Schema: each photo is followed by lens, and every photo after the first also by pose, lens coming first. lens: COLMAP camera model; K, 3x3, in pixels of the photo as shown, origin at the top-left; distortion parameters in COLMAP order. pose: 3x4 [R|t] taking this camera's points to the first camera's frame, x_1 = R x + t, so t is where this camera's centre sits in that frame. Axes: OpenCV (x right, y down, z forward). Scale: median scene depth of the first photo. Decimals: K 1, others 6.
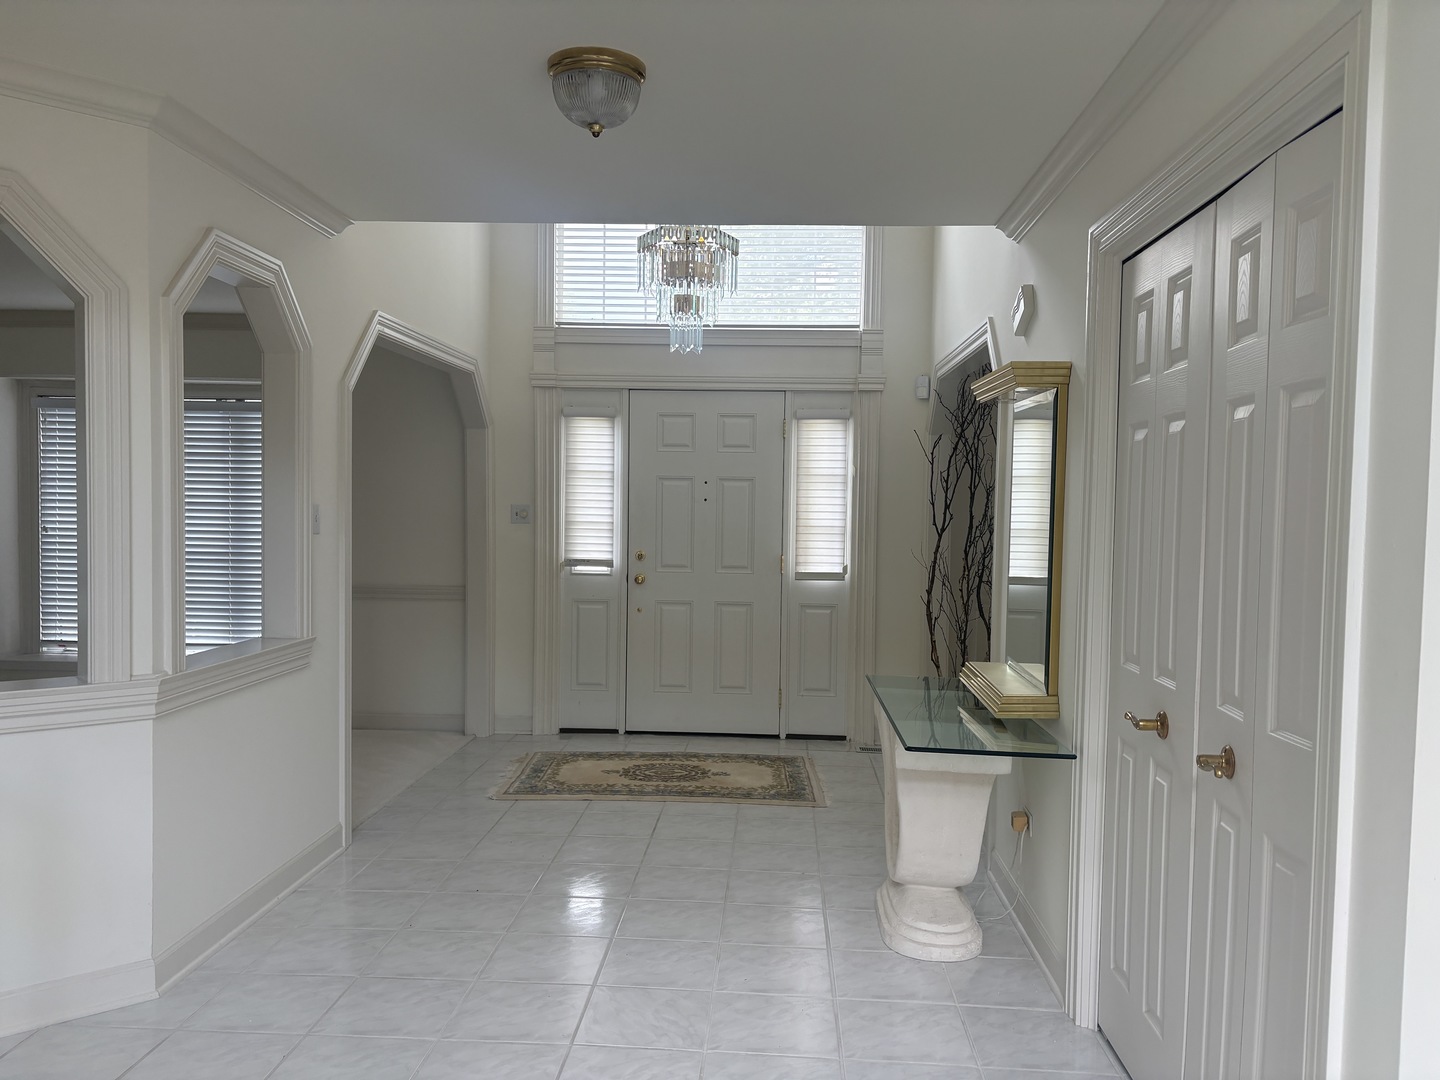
lens RADIAL K [[1098.6, 0, 723.7], [0, 1098.6, 543.2], [0, 0, 1]] dist [0.096070, -0.118788]
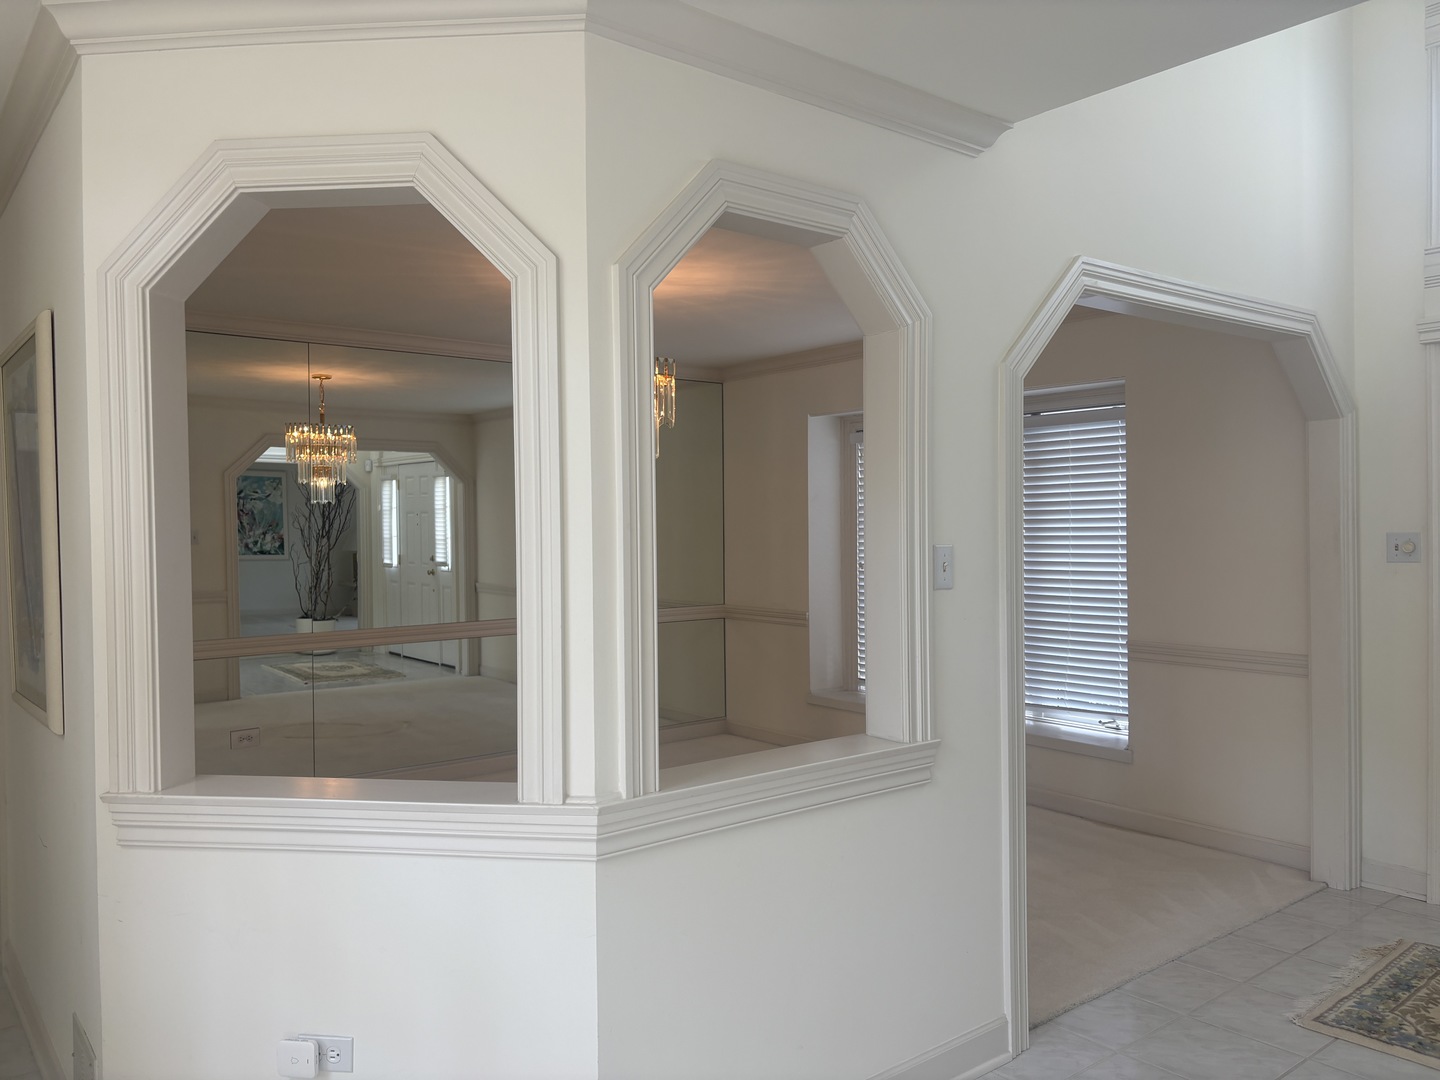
lens RADIAL K [[1113.3, 0, 719.8], [0, 1113.3, 540.7], [0, 0, 1]] dist [0.045217, -0.031088]
pose [[0.671339, -0.010649, -0.741074, 0.040585], [-0.006188, 0.999781, -0.019972, -0.018810], [0.741125, 0.017994, 0.671126, 0.342482]]
